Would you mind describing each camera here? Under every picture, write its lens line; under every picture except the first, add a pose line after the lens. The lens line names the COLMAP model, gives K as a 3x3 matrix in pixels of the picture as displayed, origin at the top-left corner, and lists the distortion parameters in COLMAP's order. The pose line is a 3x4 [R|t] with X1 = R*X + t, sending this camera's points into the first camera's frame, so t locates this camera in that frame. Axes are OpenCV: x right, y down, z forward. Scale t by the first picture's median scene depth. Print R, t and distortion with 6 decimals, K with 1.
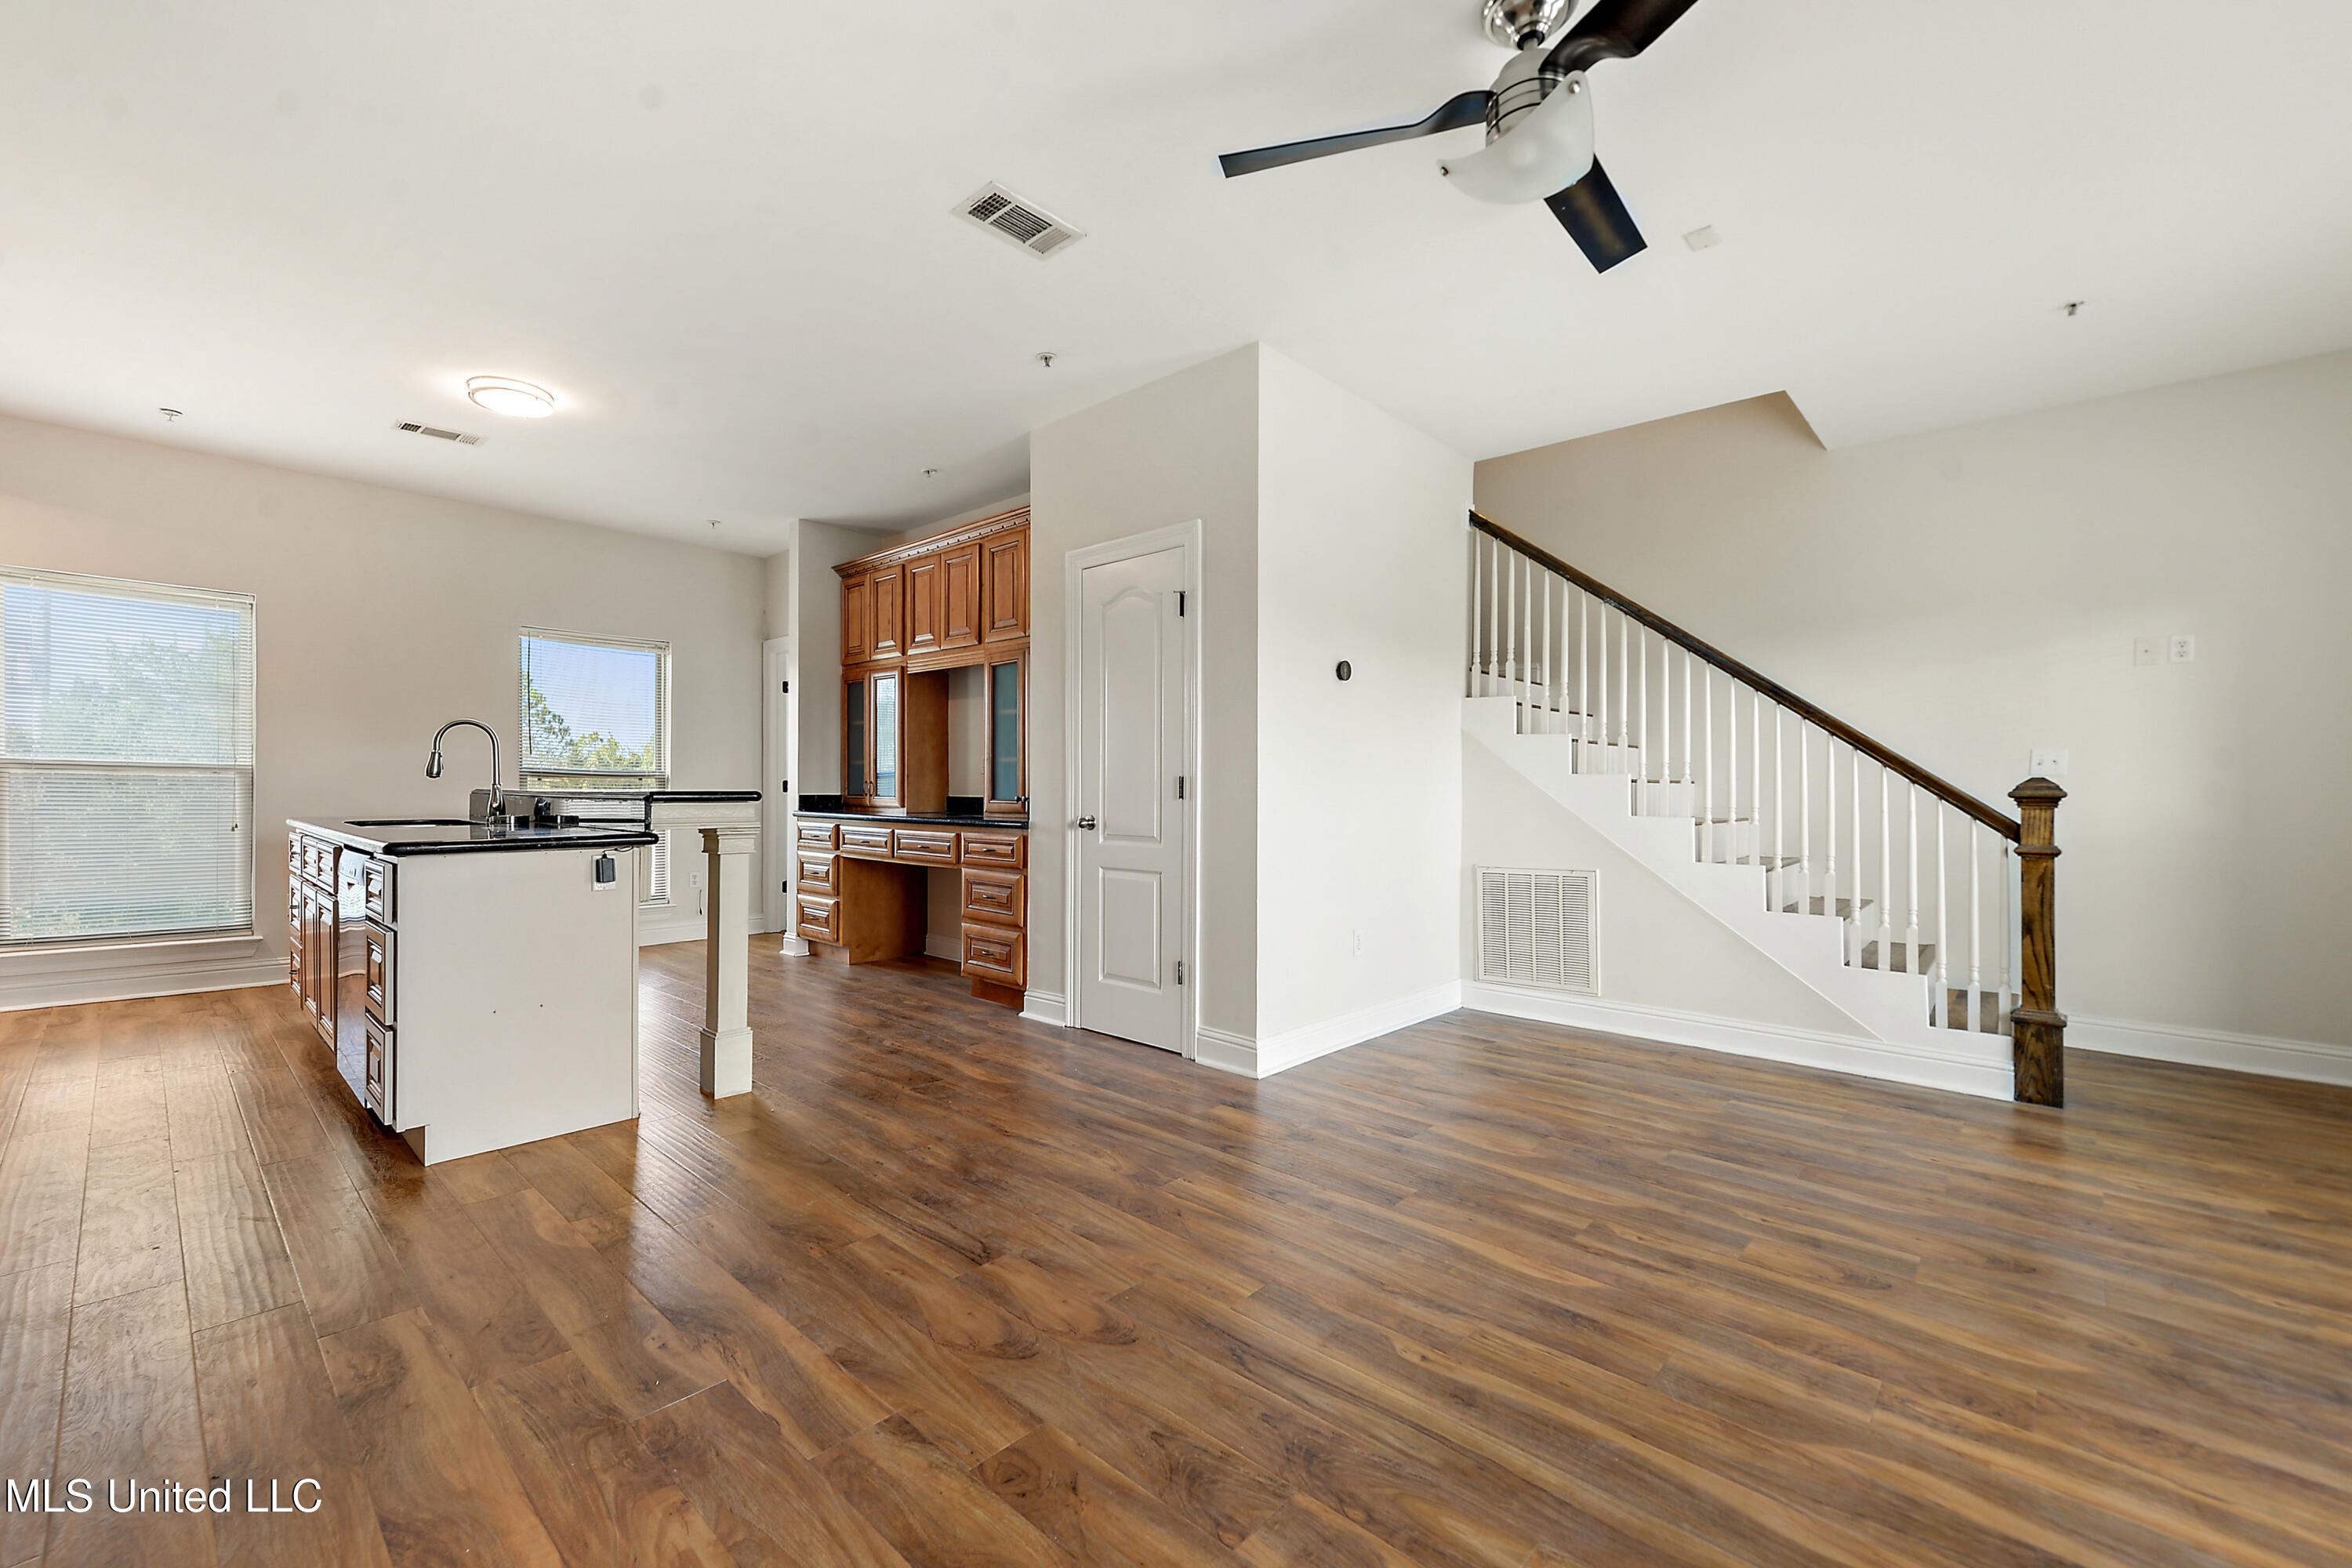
lens RADIAL K [[965.0, 0, 1176.0], [0, 965.0, 784.0], [0, 0, 1]] dist [0.002301, 0.000248]
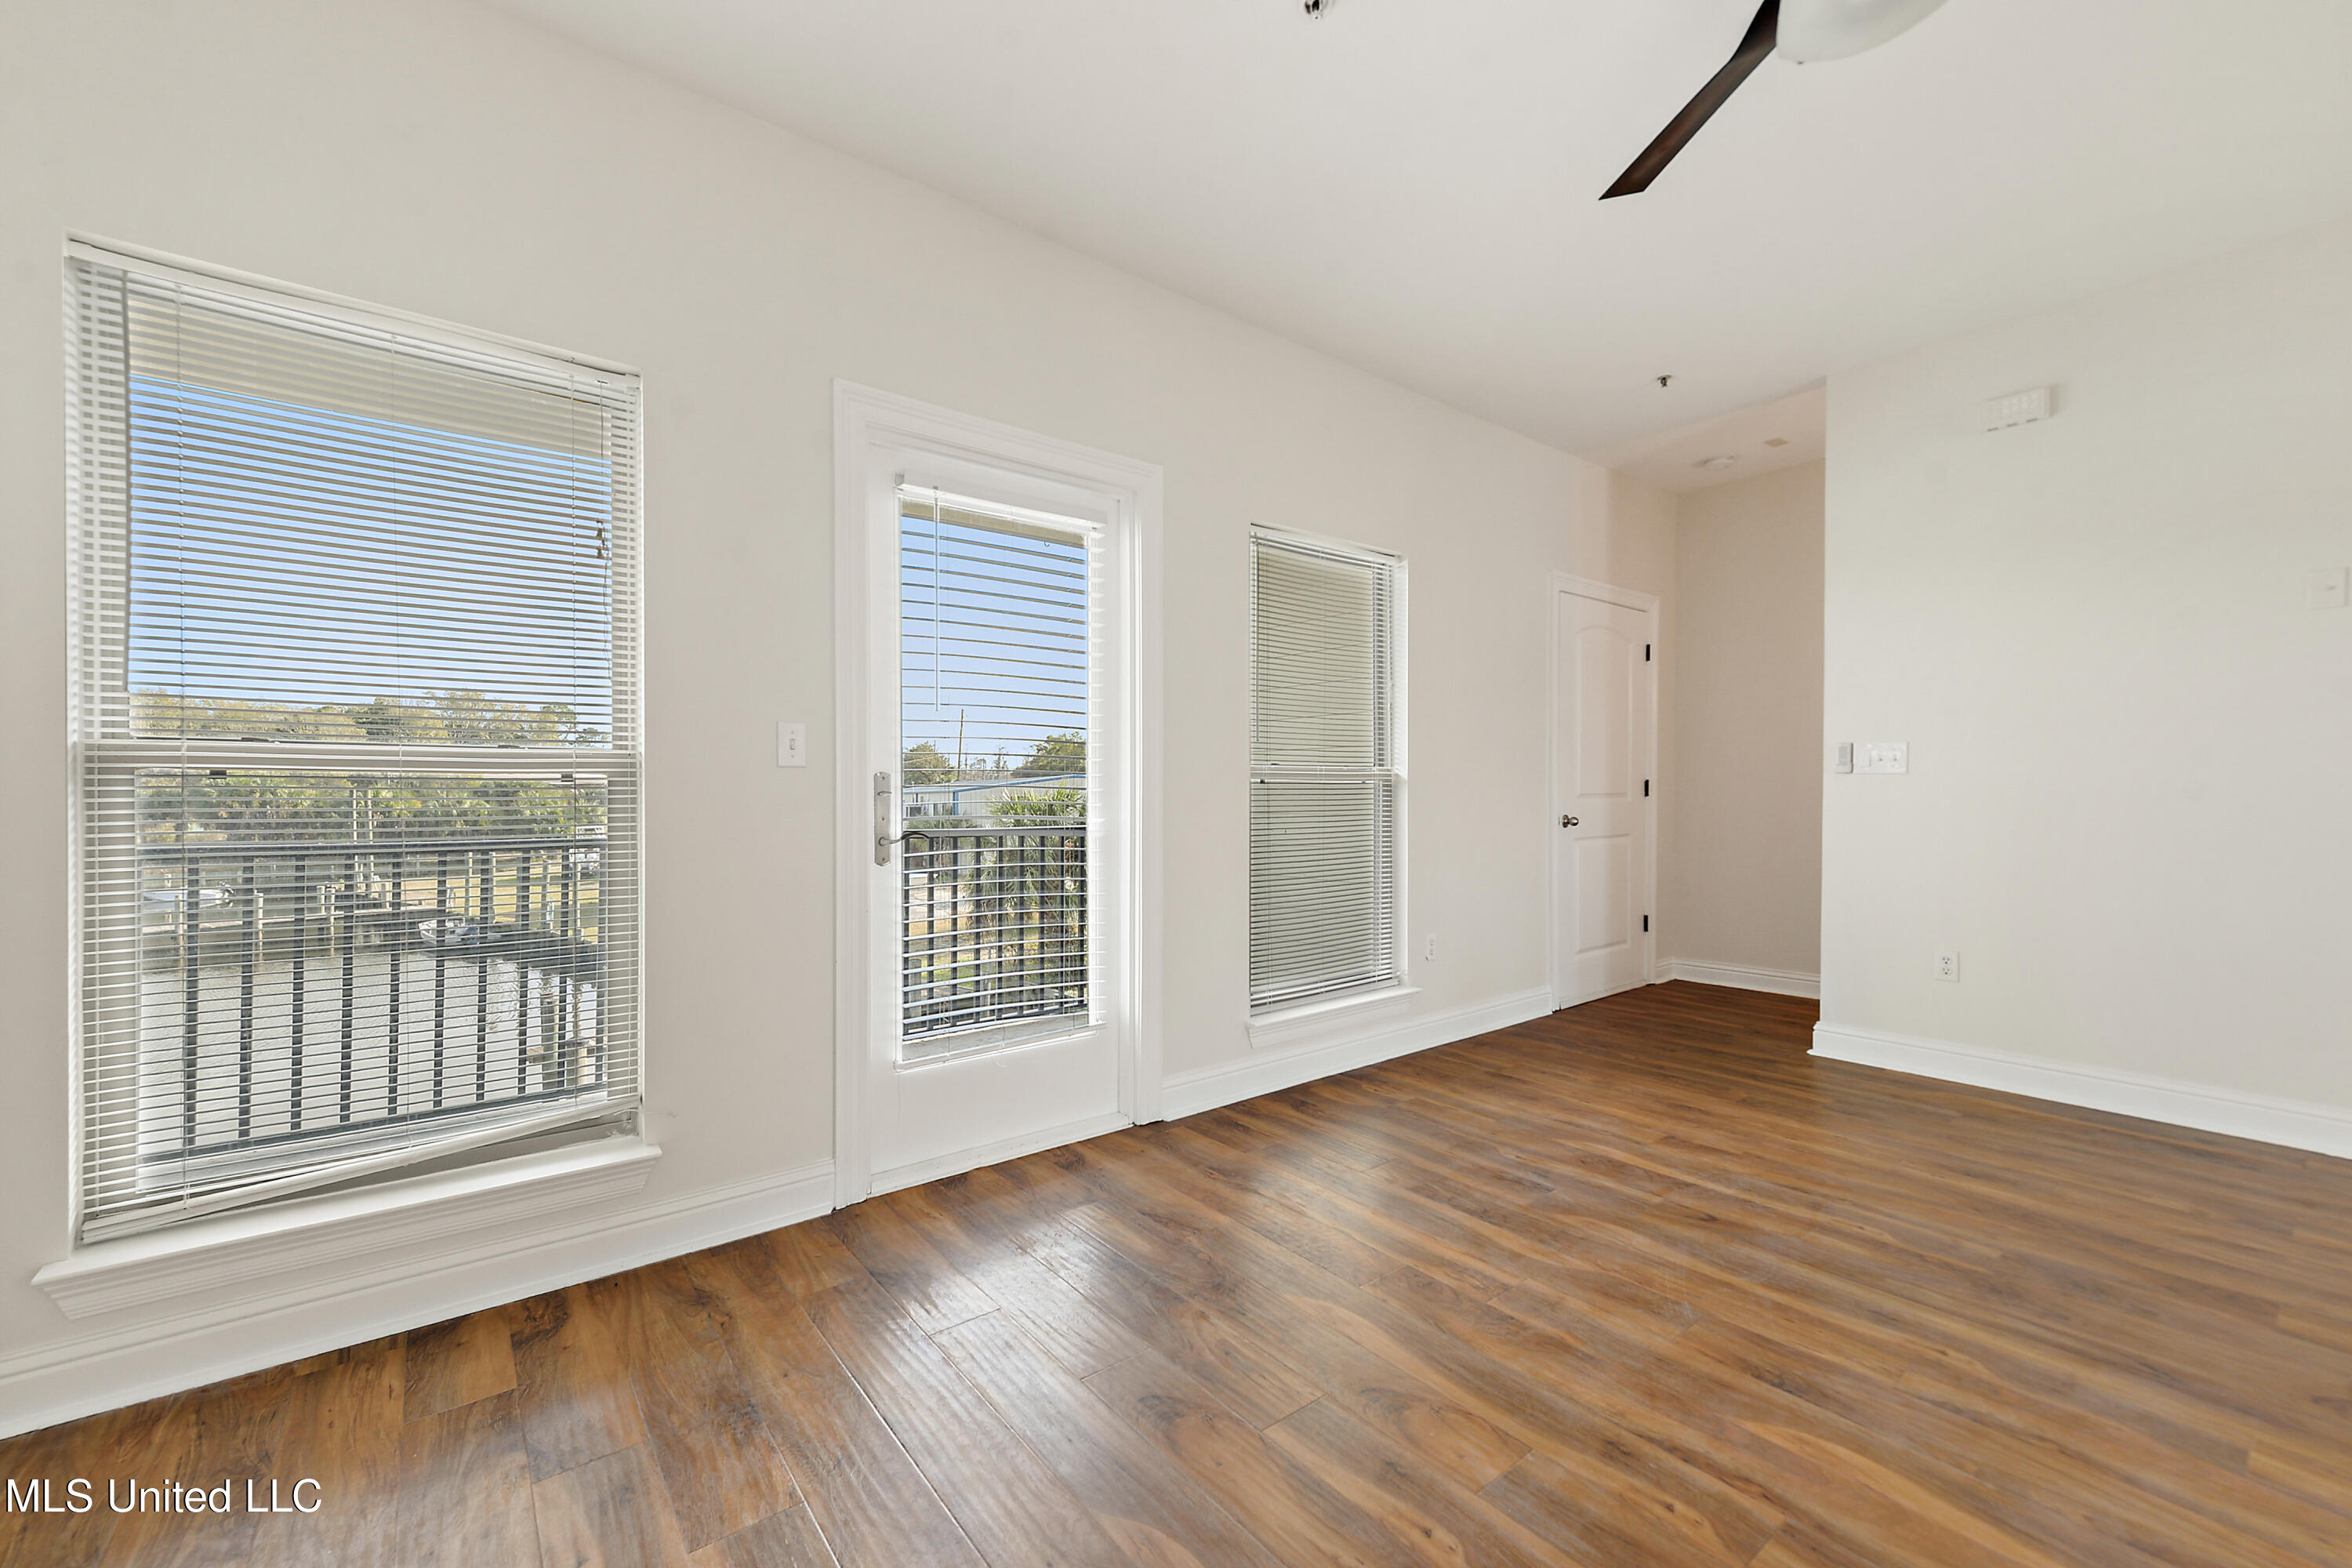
lens RADIAL K [[937.4, 0, 1176.0], [0, 937.4, 784.0], [0, 0, 1]] dist [0.001021, 0.000205]
pose [[-0.986012, -0.002244, 0.166659, 0.708492], [-0.003407, 0.999972, -0.006690, 0.009709], [-0.166639, -0.007165, -0.985992, 1.686334]]
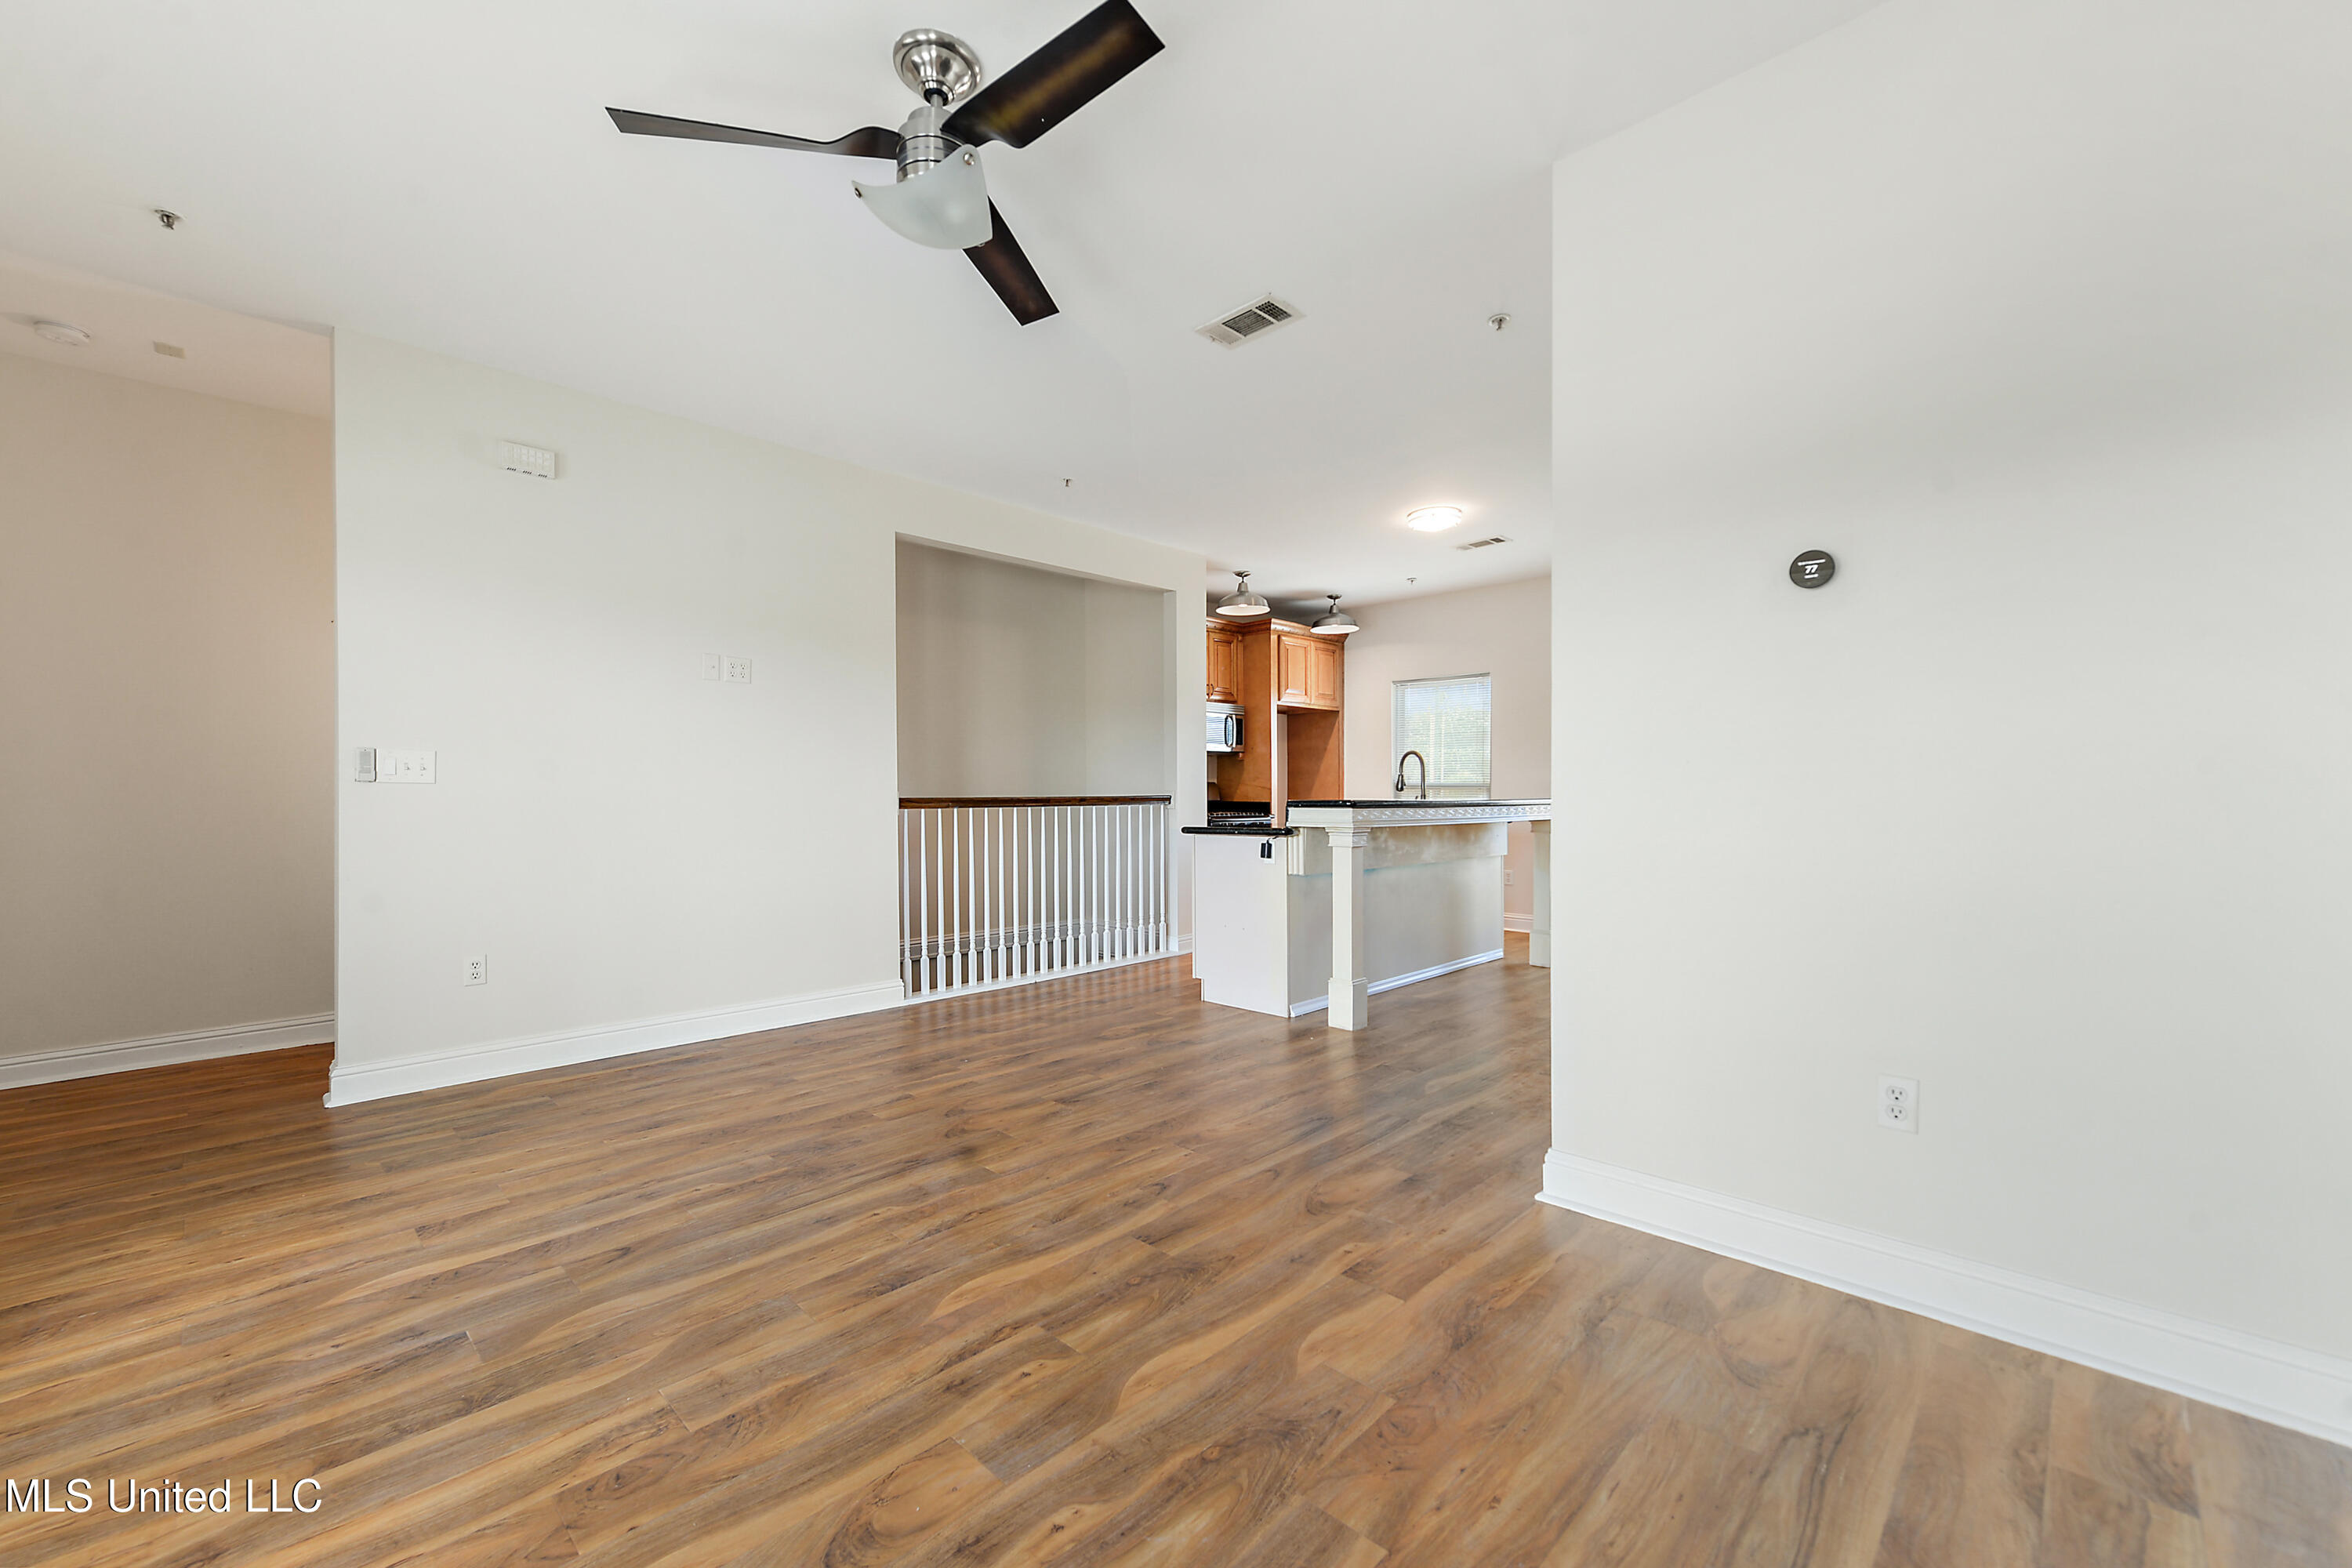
lens RADIAL K [[945.4, 0, 1126.7], [0, 945.4, 800.2], [0, 0, 1]] dist [0.001030, 0.000057]
pose [[-0.057039, -0.000493, -0.998372, 1.257906], [0.005064, 0.999987, -0.000783, 0.011608], [0.998359, -0.005100, -0.057036, 1.149297]]
